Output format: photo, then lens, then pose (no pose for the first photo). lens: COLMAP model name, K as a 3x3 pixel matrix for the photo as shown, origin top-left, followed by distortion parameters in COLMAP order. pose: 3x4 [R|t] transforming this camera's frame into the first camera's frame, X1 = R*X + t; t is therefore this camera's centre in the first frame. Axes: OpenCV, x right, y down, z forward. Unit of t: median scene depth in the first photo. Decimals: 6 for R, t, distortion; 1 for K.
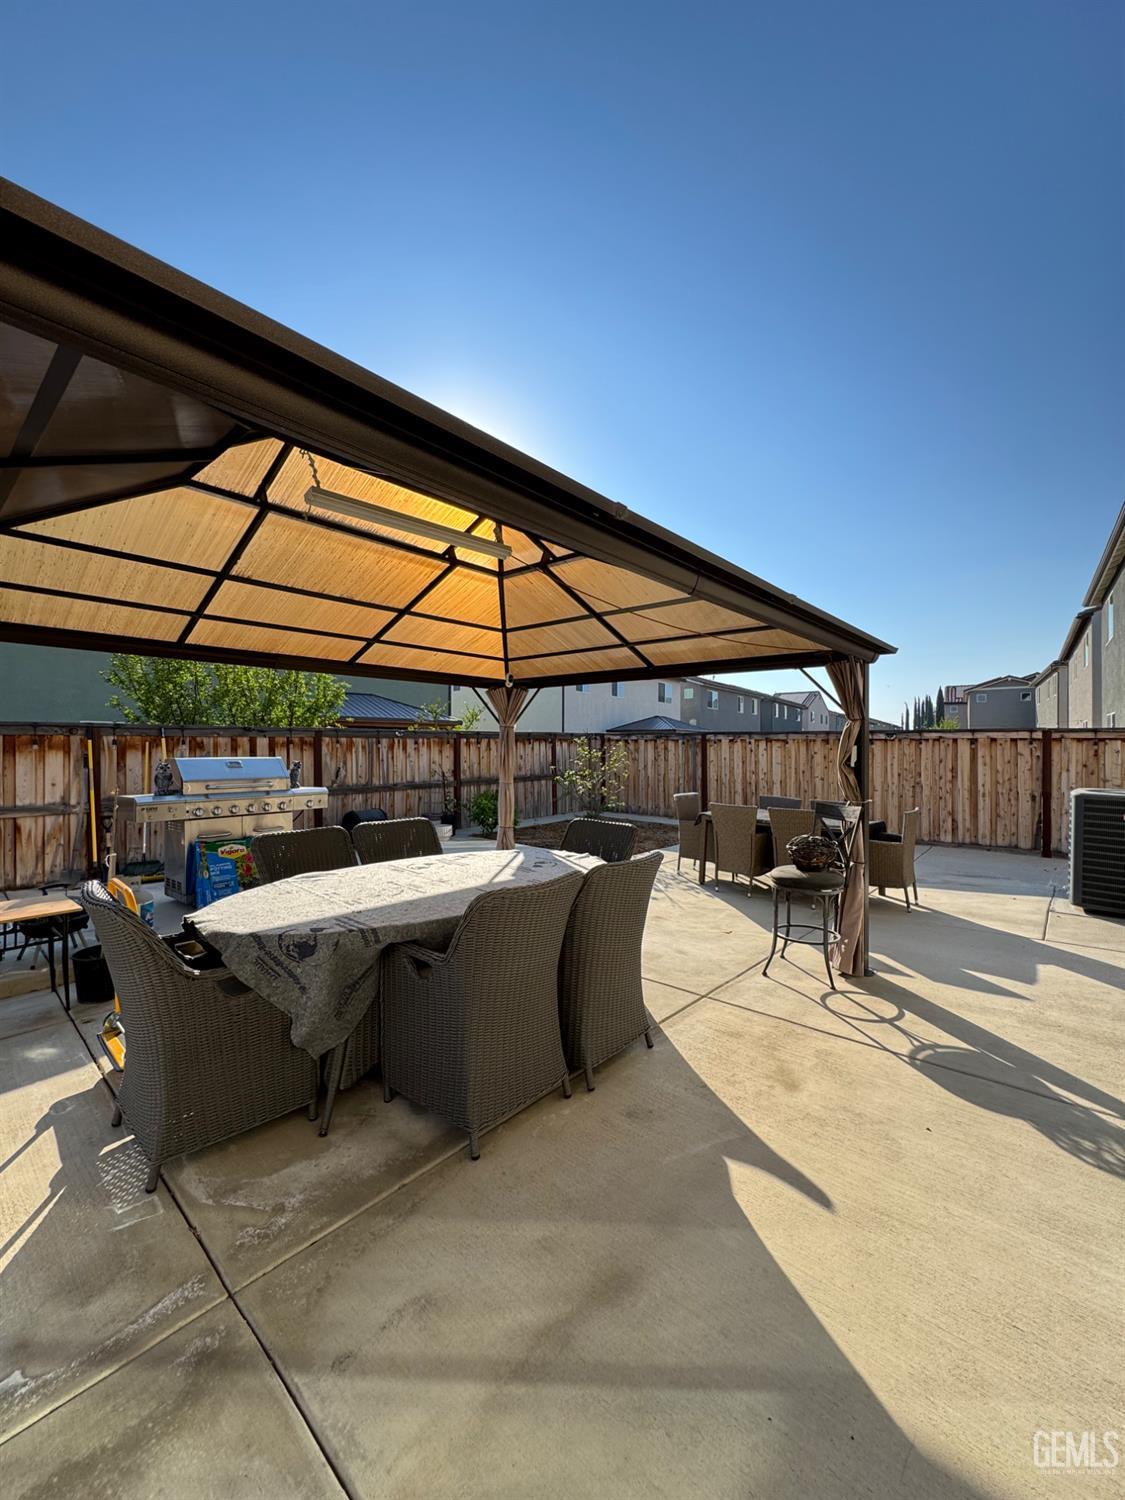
lens RADIAL K [[600.7, 0, 562.5], [0, 600.7, 747.4], [0, 0, 1]] dist [-0.005632, 0.000947]
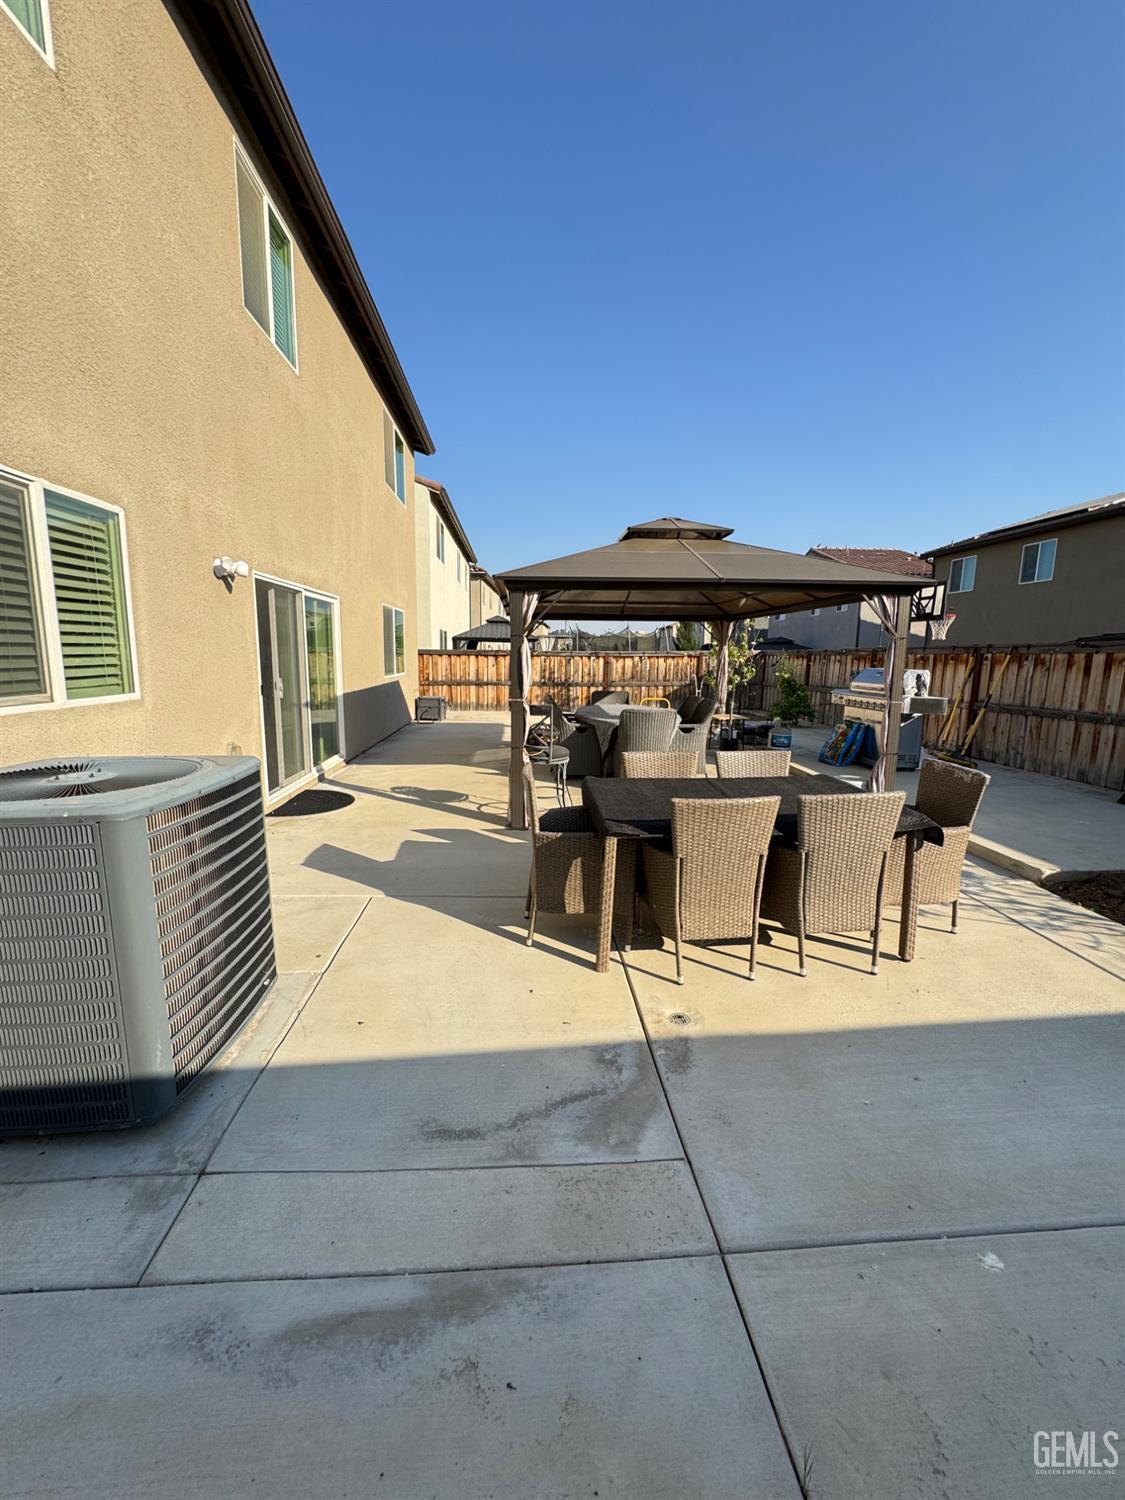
lens RADIAL K [[600.7, 0, 559.8], [0, 600.7, 752.2], [0, 0, 1]] dist [-0.005632, 0.000947]
pose [[-0.706504, 0.105277, -0.699835, 1.420830], [-0.012401, 0.986880, 0.160976, -0.009220], [0.707601, 0.122408, -0.695929, 2.091600]]
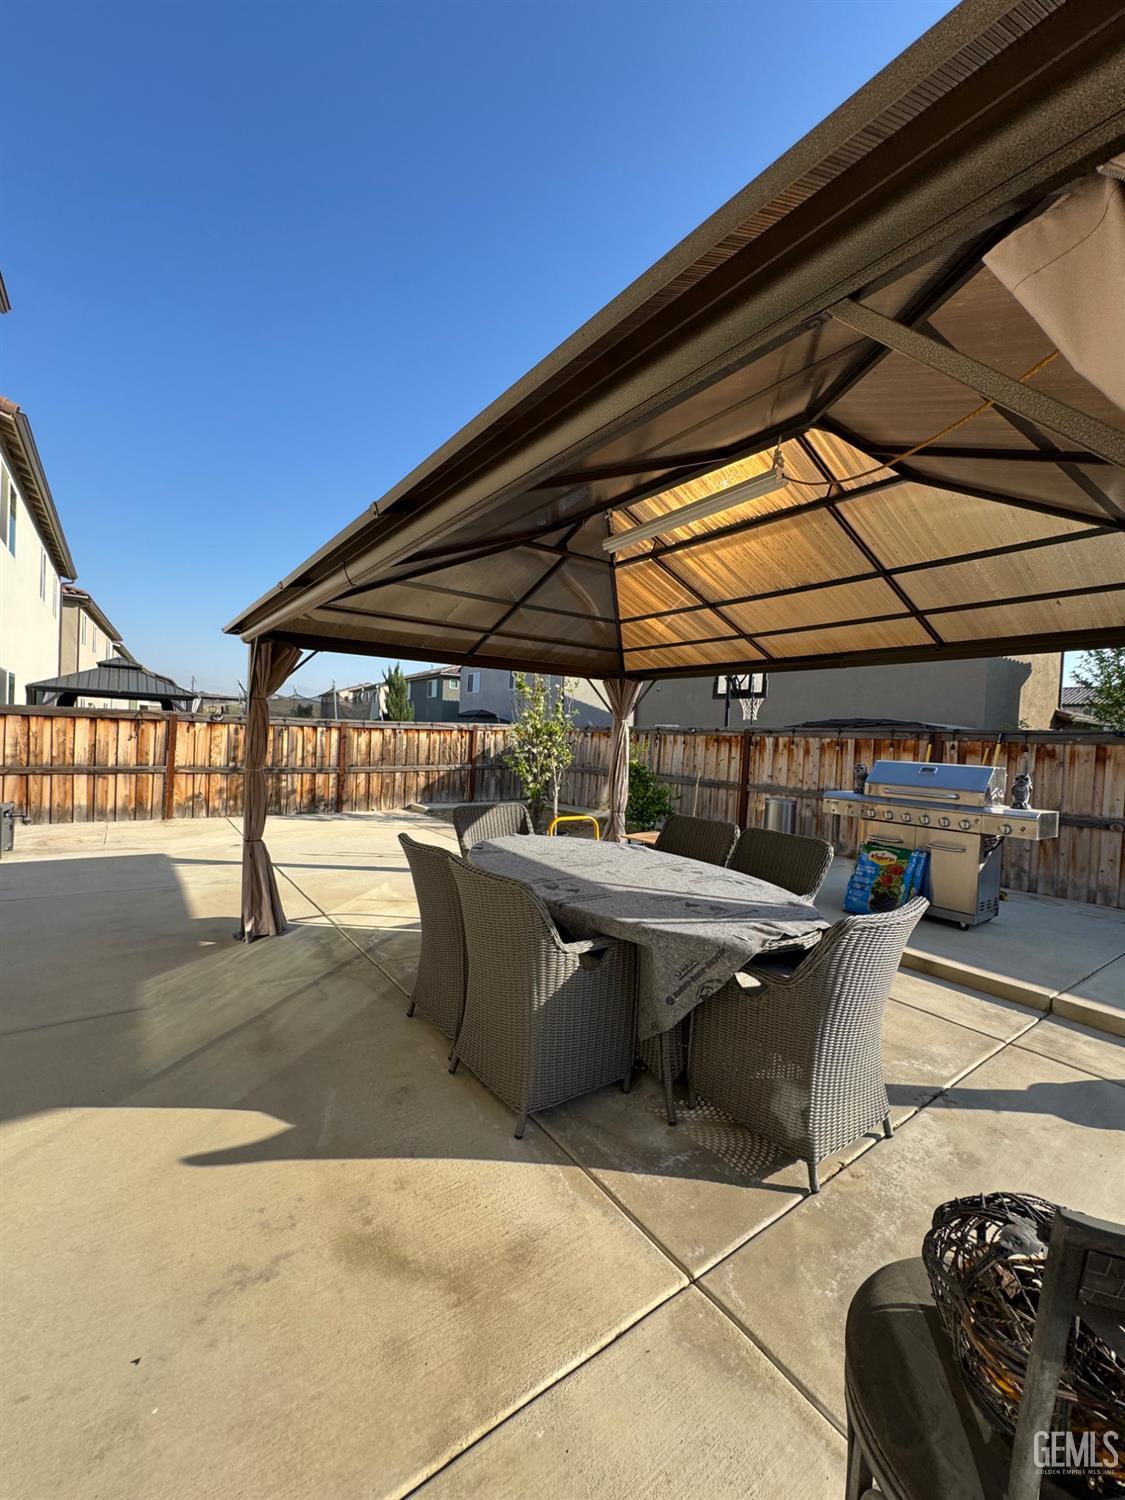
lens RADIAL K [[600.7, 0, 564.6], [0, 600.7, 748.5], [0, 0, 1]] dist [-0.005632, 0.000947]
pose [[-0.212608, 0.014901, -0.977024, 0.664756], [-0.039907, 0.998917, 0.023919, -0.007591], [0.976322, 0.044075, -0.211783, 0.920453]]
